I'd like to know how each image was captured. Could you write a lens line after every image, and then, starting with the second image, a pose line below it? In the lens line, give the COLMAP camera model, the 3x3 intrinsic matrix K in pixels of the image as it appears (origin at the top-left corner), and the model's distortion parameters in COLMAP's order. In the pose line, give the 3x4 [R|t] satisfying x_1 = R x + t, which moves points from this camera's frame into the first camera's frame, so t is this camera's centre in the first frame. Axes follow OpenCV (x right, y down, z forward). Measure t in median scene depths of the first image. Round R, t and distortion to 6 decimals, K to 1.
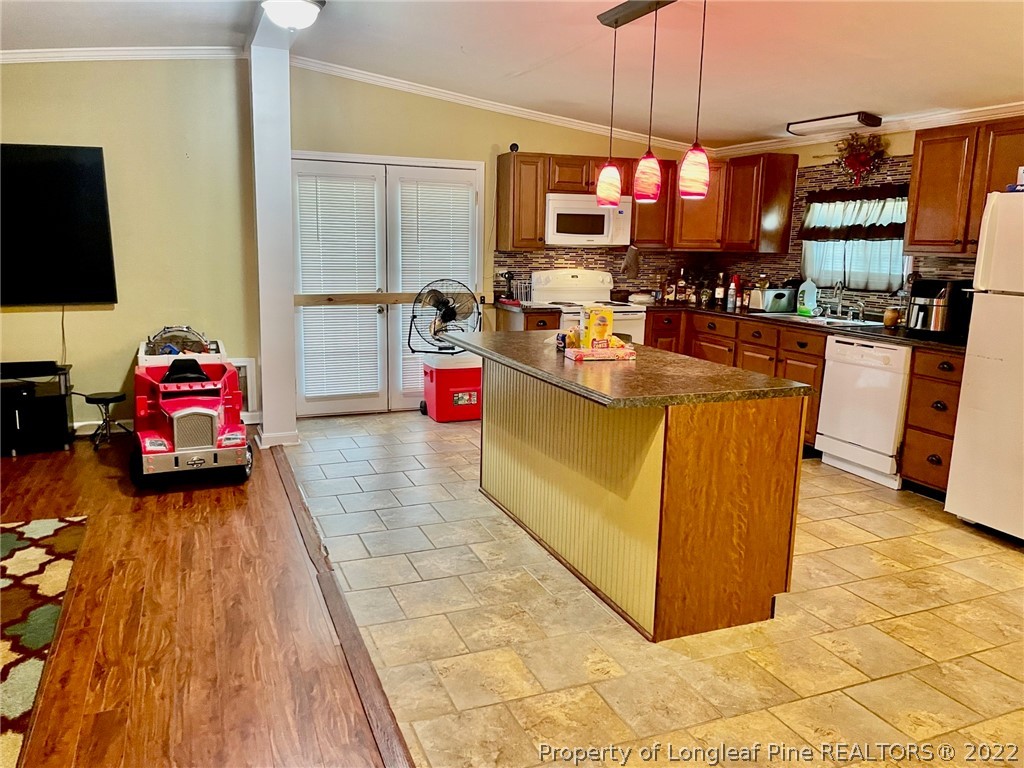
lens RADIAL K [[770.7, 0, 514.5], [0, 770.7, 367.1], [0, 0, 1]] dist [0.107466, -0.134437]
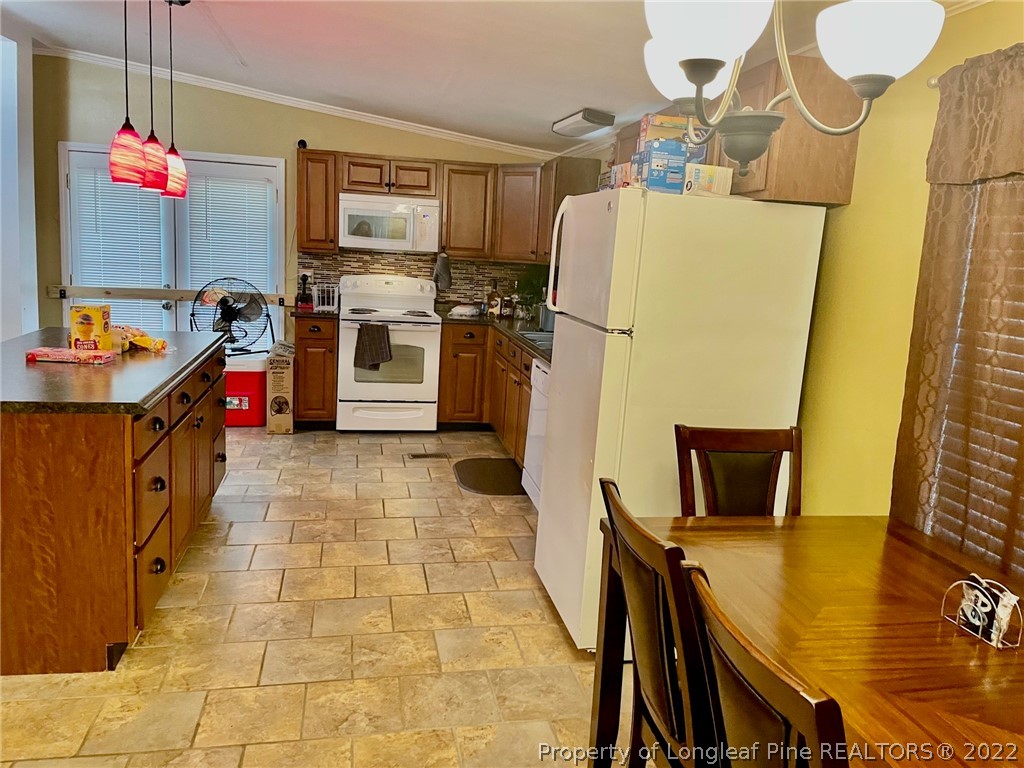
lens RADIAL K [[770.7, 0, 514.5], [0, 770.7, 367.1], [0, 0, 1]] dist [0.107466, -0.134437]
pose [[0.981682, 0.064083, -0.179426, 0.547428], [-0.067206, 0.997674, -0.011377, -0.019421], [0.178280, 0.023227, 0.983706, 0.134045]]
